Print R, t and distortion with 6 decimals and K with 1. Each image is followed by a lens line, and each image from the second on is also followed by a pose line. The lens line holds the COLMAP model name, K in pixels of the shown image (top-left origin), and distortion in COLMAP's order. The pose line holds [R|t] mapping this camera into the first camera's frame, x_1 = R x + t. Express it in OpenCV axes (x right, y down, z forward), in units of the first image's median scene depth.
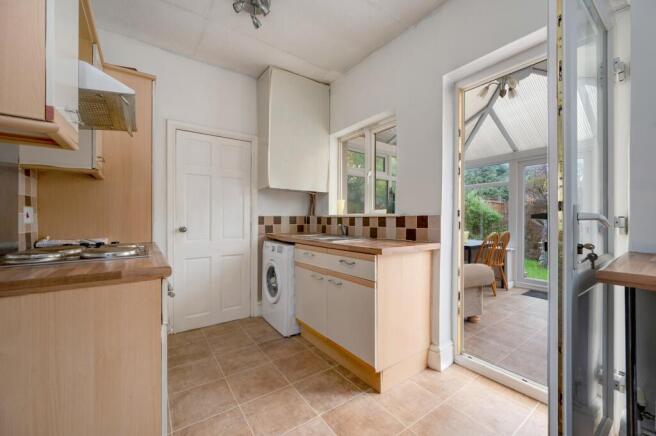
lens RADIAL K [[262.7, 0, 330.1], [0, 262.7, 218.4], [0, 0, 1]] dist [0.001529, -0.000124]
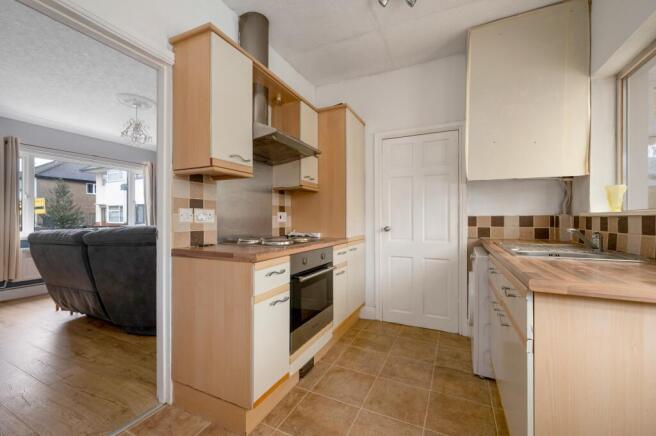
lens RADIAL K [[262.7, 0, 328.0], [0, 262.7, 217.8], [0, 0, 1]] dist [0.001529, -0.000124]
pose [[0.487583, -0.003582, -0.873069, 0.266173], [0.000696, 0.999993, -0.003714, -0.000698], [0.873076, 0.001204, 0.487582, 0.235797]]
